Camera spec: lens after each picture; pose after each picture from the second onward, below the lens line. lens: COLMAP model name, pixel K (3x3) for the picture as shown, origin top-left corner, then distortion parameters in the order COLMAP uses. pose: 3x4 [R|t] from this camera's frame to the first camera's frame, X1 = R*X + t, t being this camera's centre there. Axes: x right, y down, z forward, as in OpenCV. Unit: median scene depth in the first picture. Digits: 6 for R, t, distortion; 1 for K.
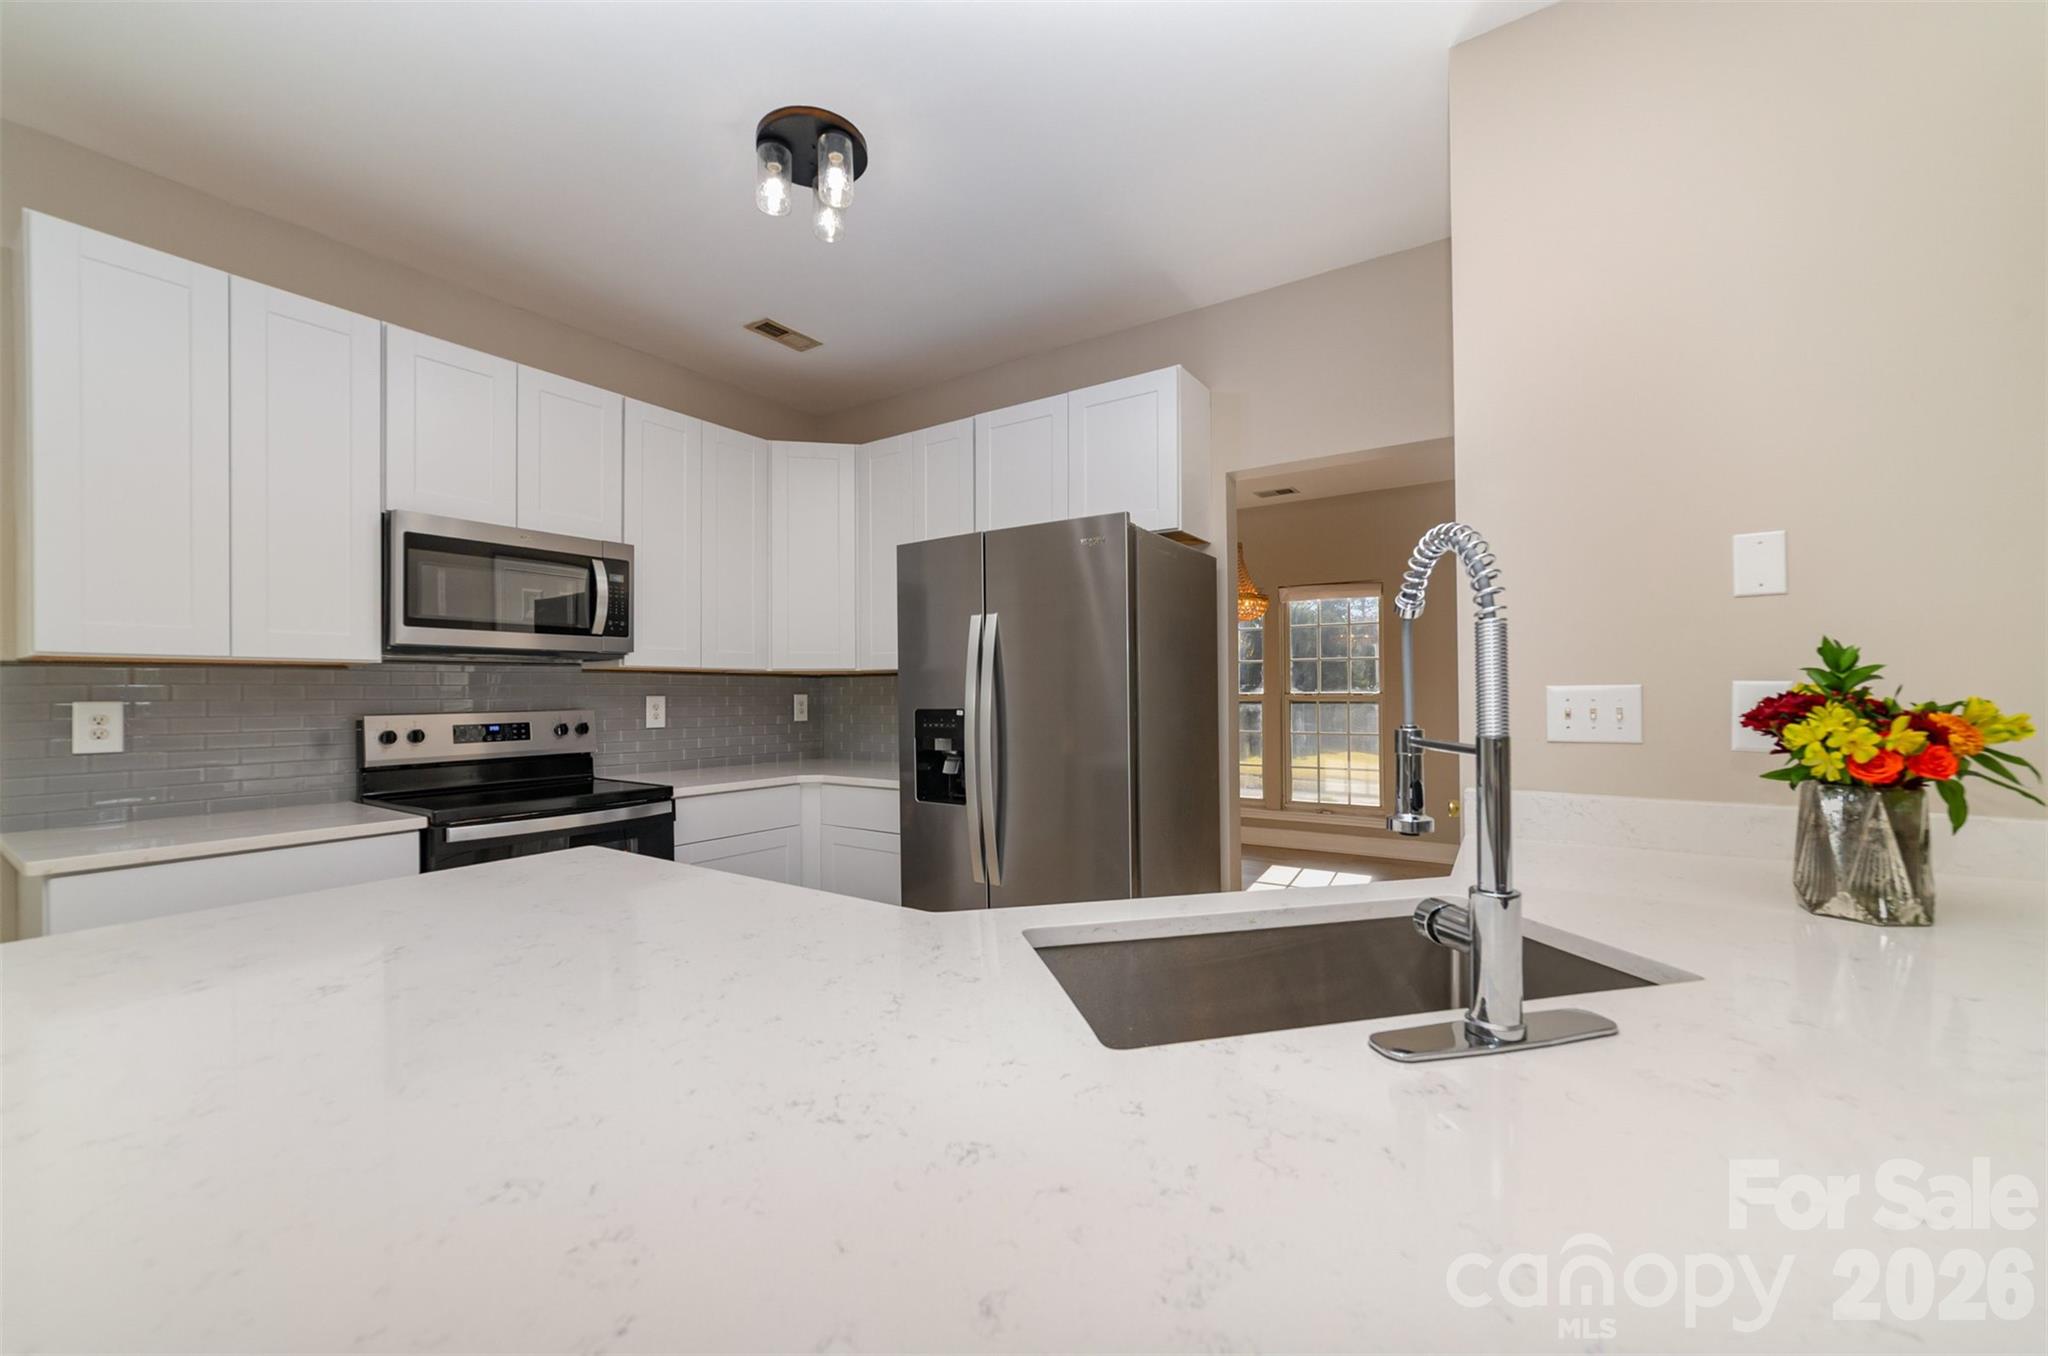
lens RADIAL K [[802.4, 0, 1028.8], [0, 802.4, 679.5], [0, 0, 1]] dist [-0.000924, 0.000085]
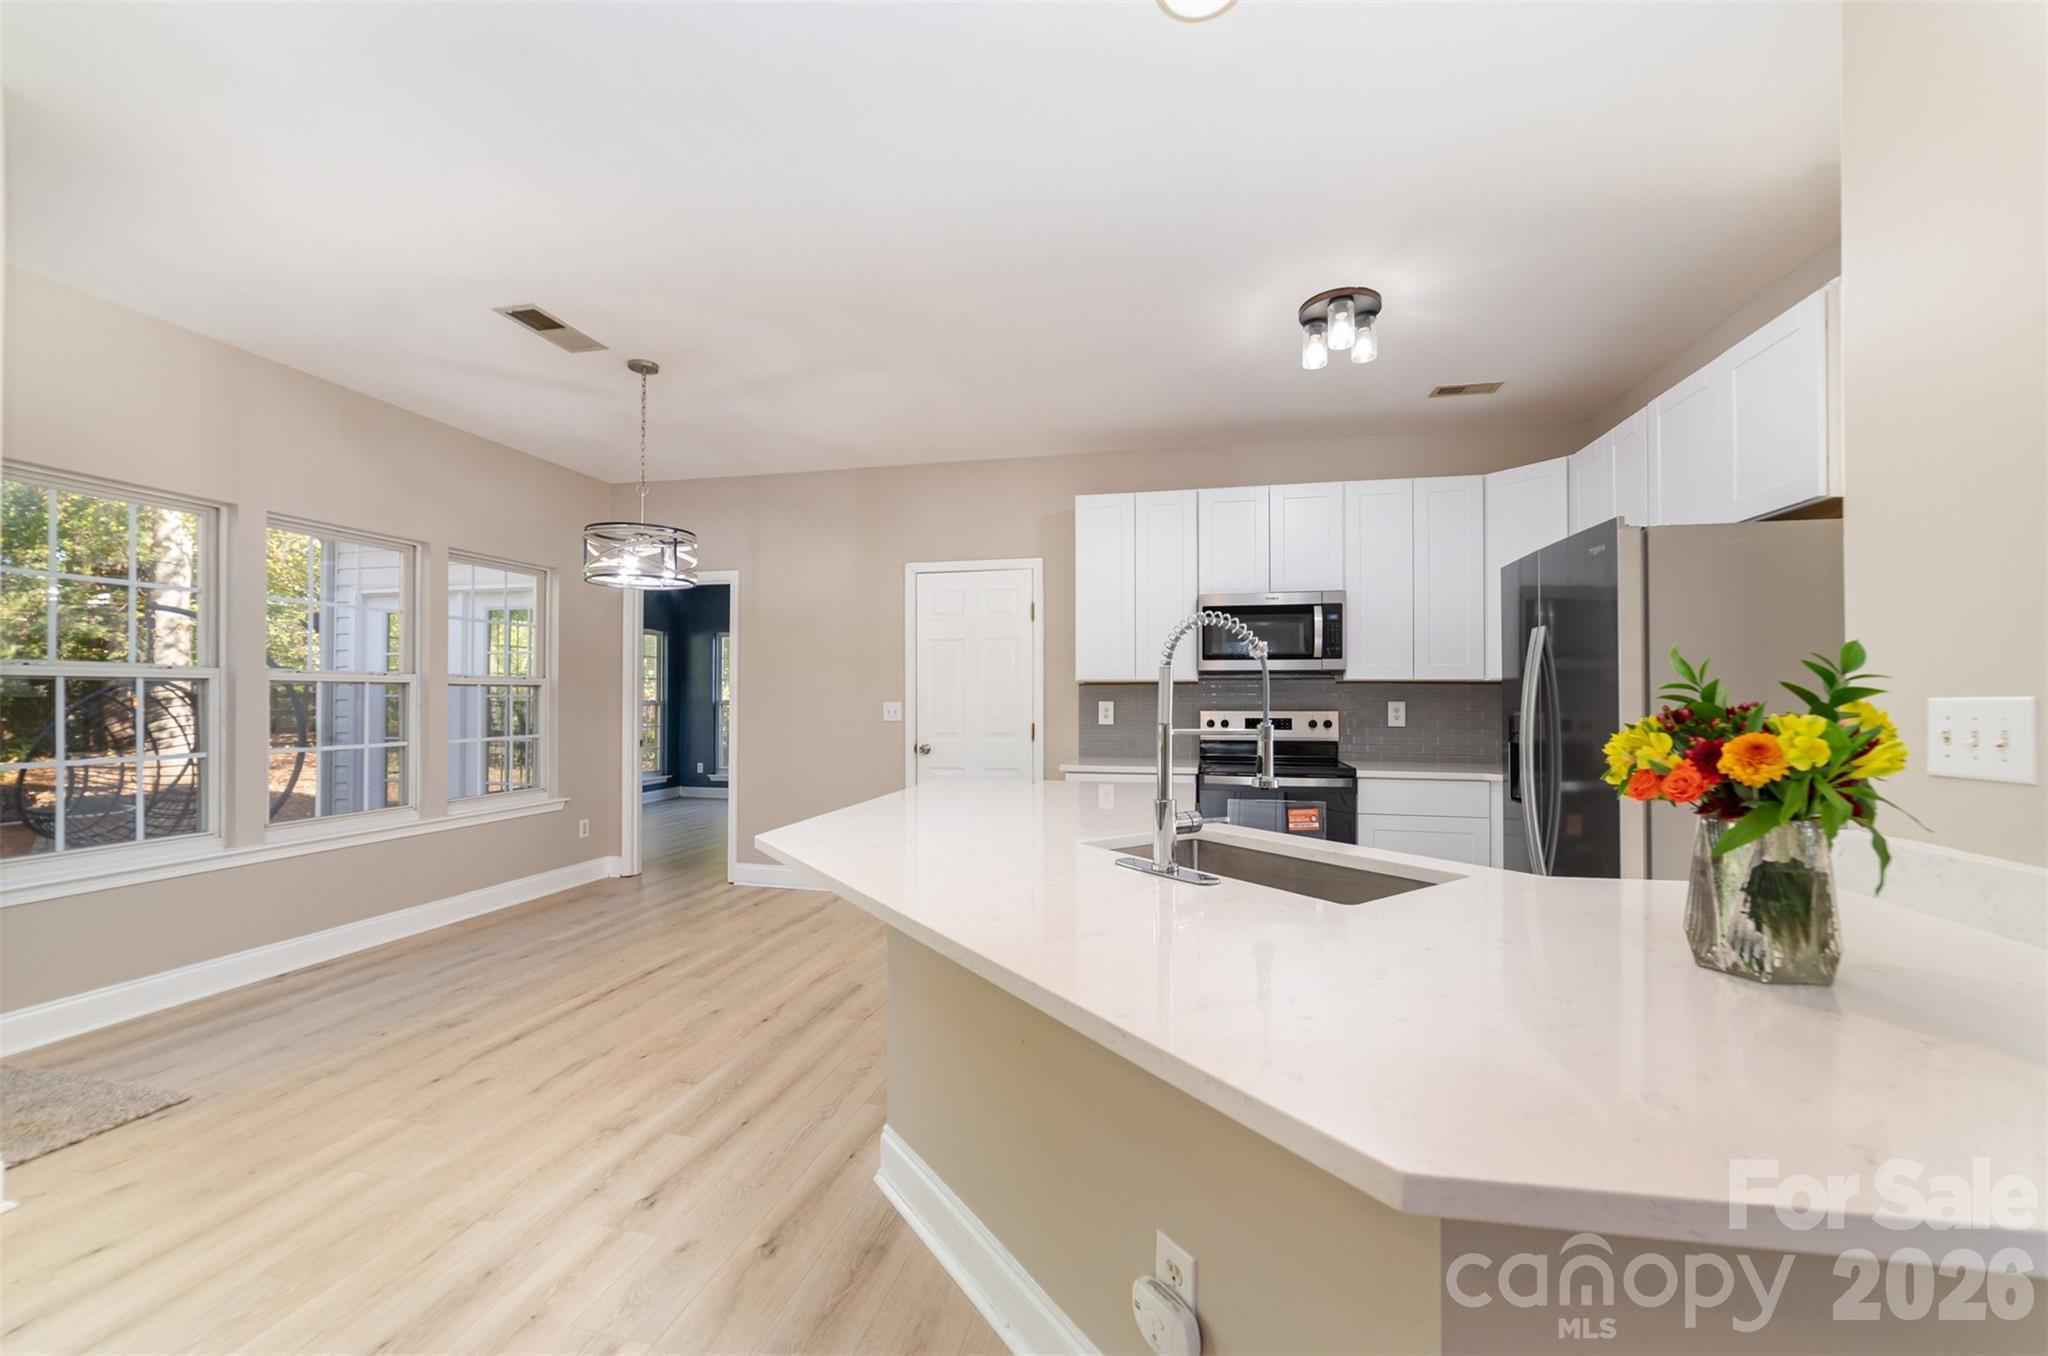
lens RADIAL K [[802.4, 0, 1037.8], [0, 802.4, 677.2], [0, 0, 1]] dist [-0.000924, 0.000085]
pose [[0.385090, -0.018107, -0.922701, 0.593016], [0.009701, 0.999832, -0.015572, -0.004247], [0.922828, -0.002954, 0.385201, -0.013457]]
